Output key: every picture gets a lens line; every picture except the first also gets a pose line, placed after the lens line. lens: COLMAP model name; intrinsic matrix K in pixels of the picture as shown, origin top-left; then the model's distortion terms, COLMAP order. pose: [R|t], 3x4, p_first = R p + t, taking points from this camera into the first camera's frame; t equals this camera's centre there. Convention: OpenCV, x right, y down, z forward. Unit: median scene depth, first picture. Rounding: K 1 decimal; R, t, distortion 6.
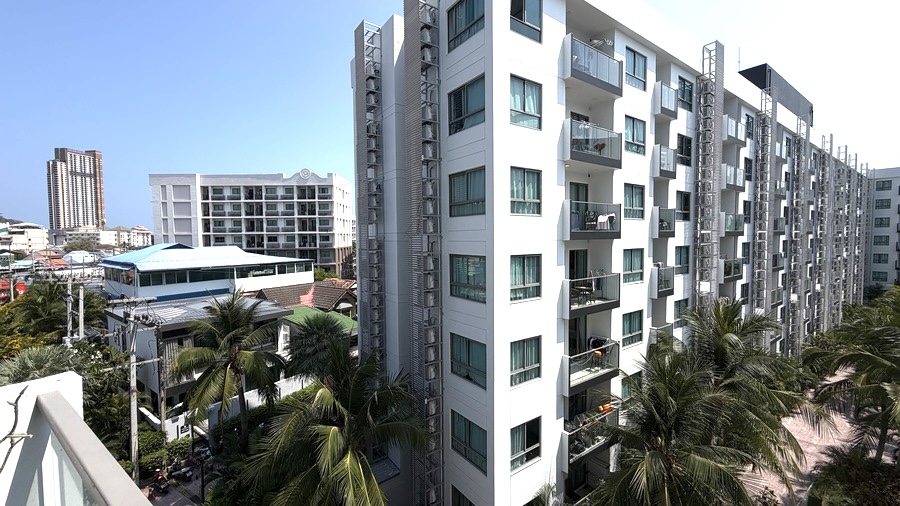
lens RADIAL K [[359.5, 0, 445.7], [0, 359.5, 251.3], [0, 0, 1]] dist [0.001093, 0.000133]
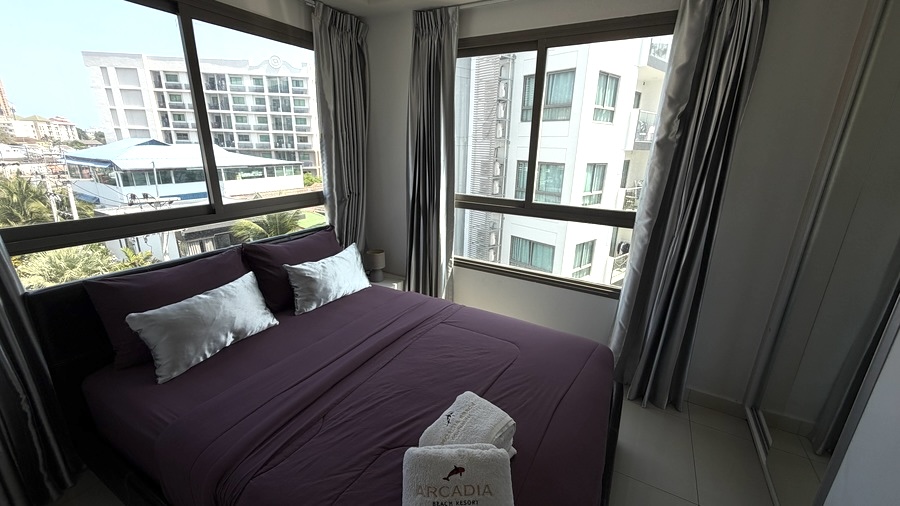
lens RADIAL K [[359.5, 0, 445.7], [0, 359.5, 251.3], [0, 0, 1]] dist [0.001093, 0.000133]
pose [[0.994576, 0.004840, 0.103898, -0.215262], [-0.030631, 0.968246, 0.248116, 0.007976], [-0.099398, -0.249953, 0.963143, -0.017483]]
